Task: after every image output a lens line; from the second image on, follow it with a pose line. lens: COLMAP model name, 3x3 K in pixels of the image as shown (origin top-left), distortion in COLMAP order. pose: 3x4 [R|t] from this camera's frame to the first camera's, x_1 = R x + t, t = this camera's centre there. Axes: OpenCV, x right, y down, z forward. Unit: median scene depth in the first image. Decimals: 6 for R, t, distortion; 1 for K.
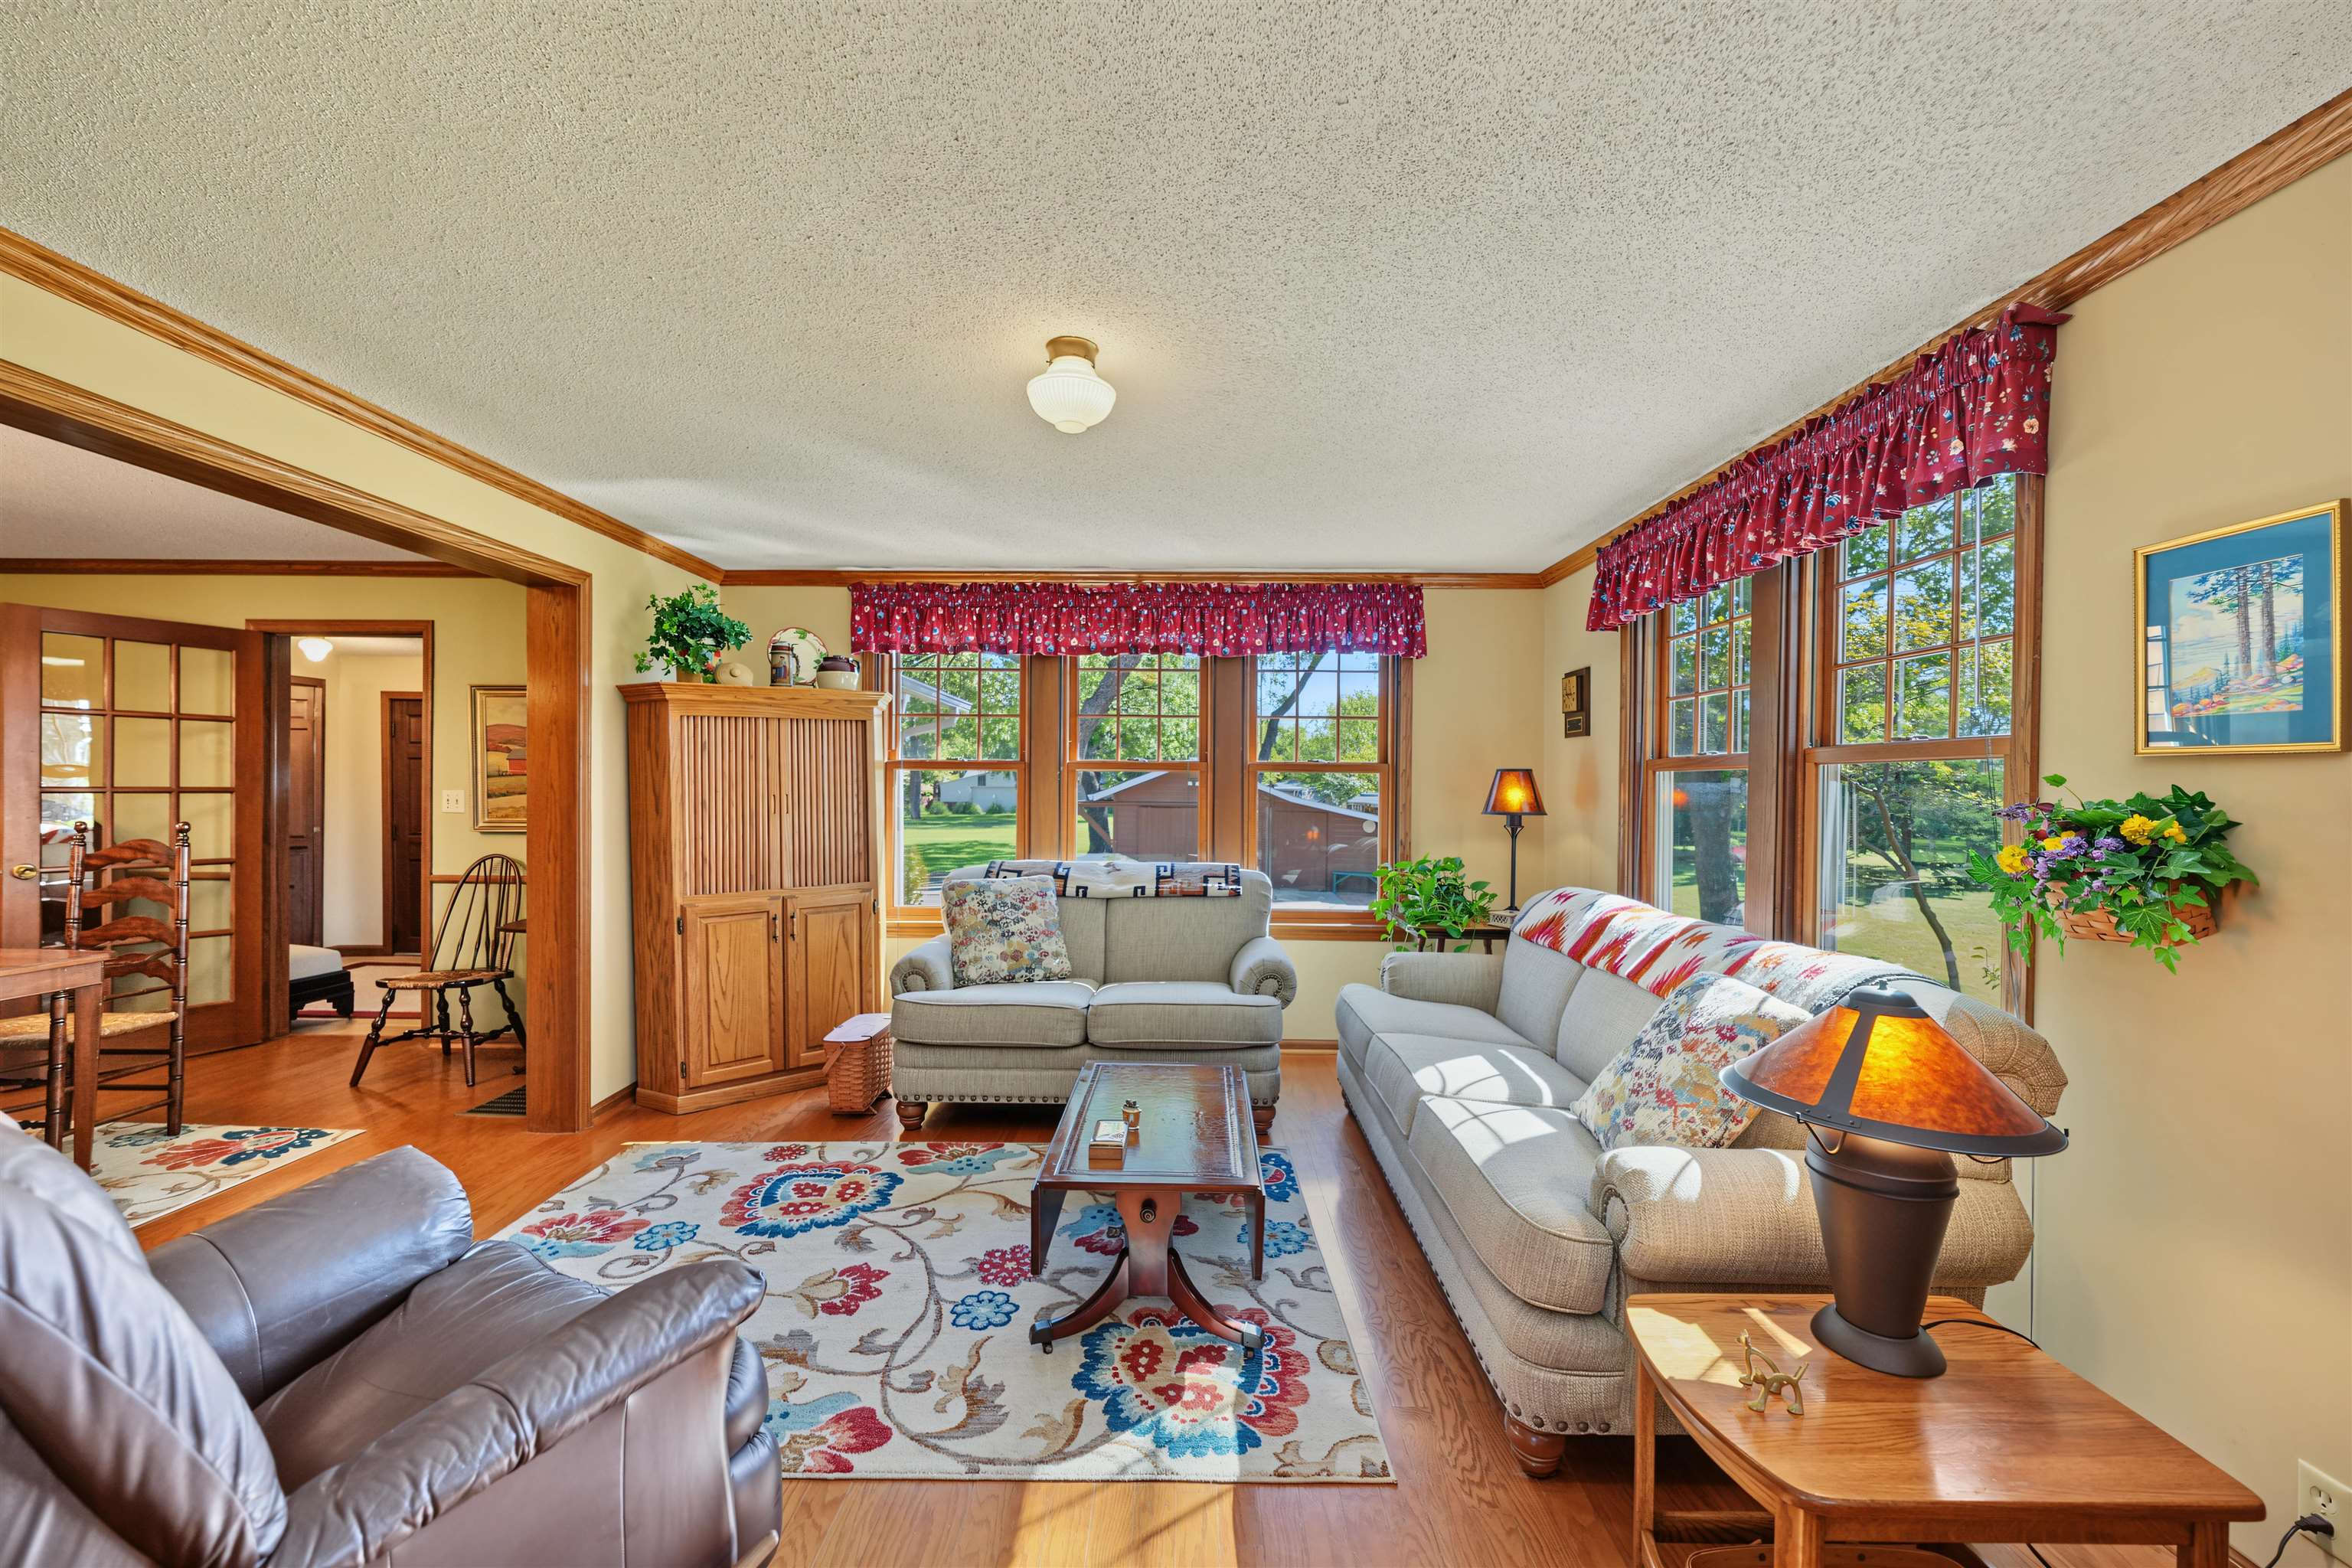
lens RADIAL K [[895.4, 0, 1176.0], [0, 895.4, 784.0], [0, 0, 1]] dist [0.011885, -0.000007]
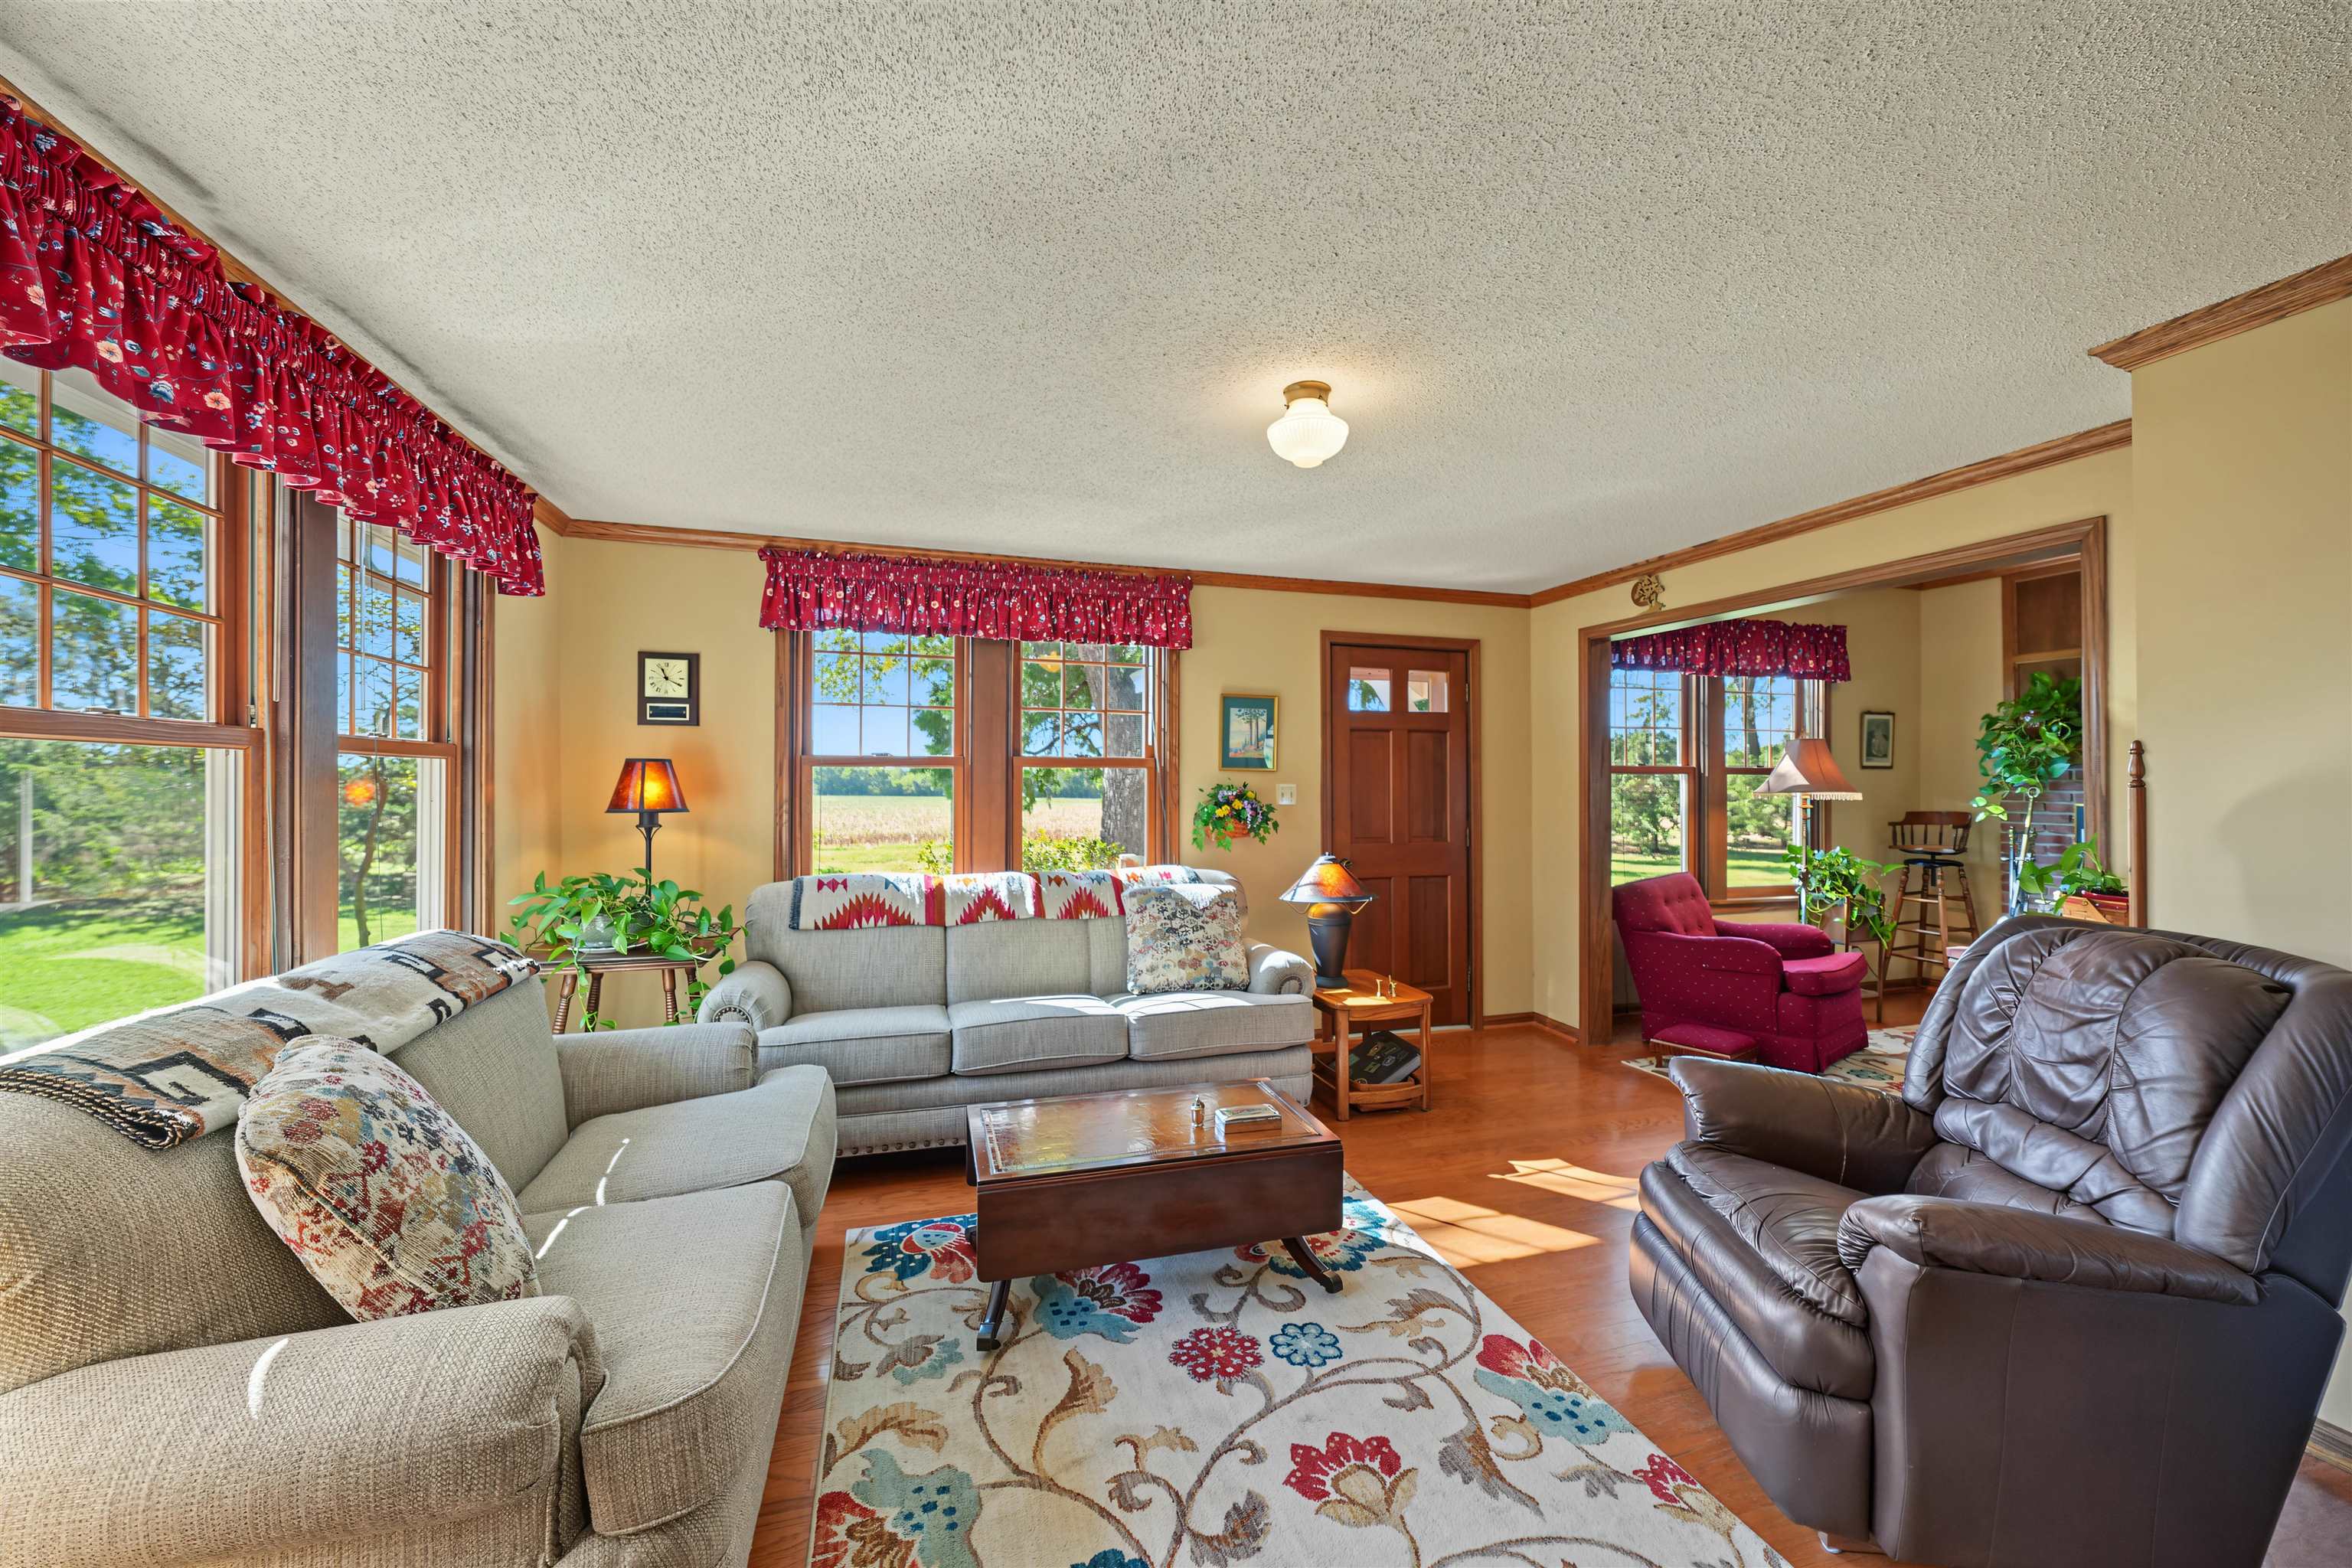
lens RADIAL K [[895.4, 0, 1176.0], [0, 895.4, 784.0], [0, 0, 1]] dist [0.011885, -0.000007]
pose [[-0.290836, -0.005353, 0.956758, -0.952664], [-0.004960, 0.999979, 0.004087, -0.000586], [-0.956760, -0.003557, -0.290856, 1.253526]]
